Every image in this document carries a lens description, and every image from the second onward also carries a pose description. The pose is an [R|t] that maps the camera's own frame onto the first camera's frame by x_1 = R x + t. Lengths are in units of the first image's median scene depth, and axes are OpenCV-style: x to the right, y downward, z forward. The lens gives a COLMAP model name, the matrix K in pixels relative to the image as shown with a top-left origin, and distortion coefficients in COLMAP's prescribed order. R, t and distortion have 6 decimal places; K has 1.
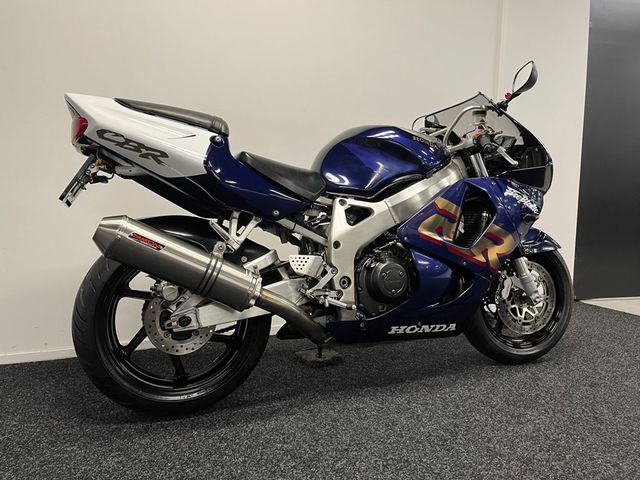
lens RADIAL K [[479.1, 0, 319.6], [0, 479.1, 242.8], [0, 0, 1]] dist [0.046046, -0.051118]
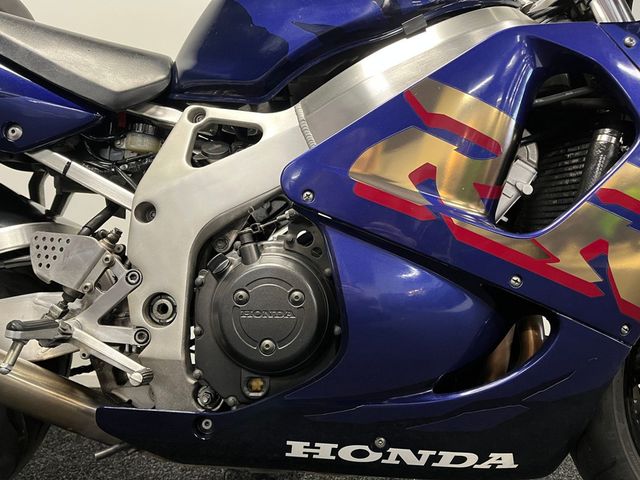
lens RADIAL K [[479.1, 0, 322.3], [0, 479.1, 240.5], [0, 0, 1]] dist [0.046046, -0.051118]
pose [[0.923343, 0.029447, -0.382846, 0.324401], [-0.048744, 0.997978, -0.040799, 0.037000], [0.380871, 0.056333, 0.922911, 0.689243]]
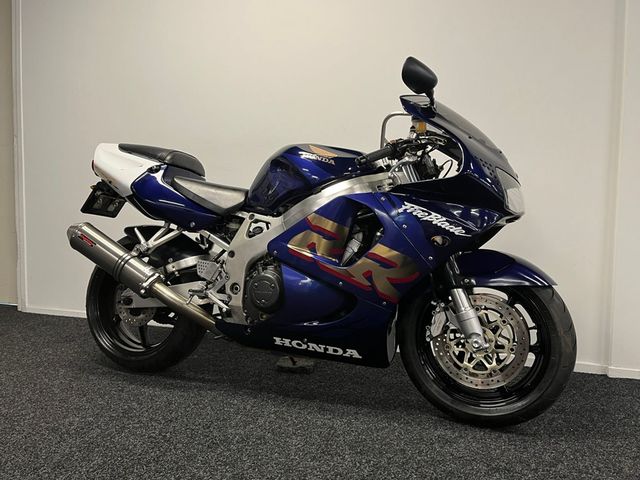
lens RADIAL K [[507.1, 0, 323.6], [0, 507.1, 242.3], [0, 0, 1]] dist [0.036722, -0.043594]
pose [[0.744153, 0.048068, -0.666278, 0.992006], [-0.072853, 0.997298, -0.009419, -0.028407], [0.664025, 0.055550, 0.745644, 0.251951]]
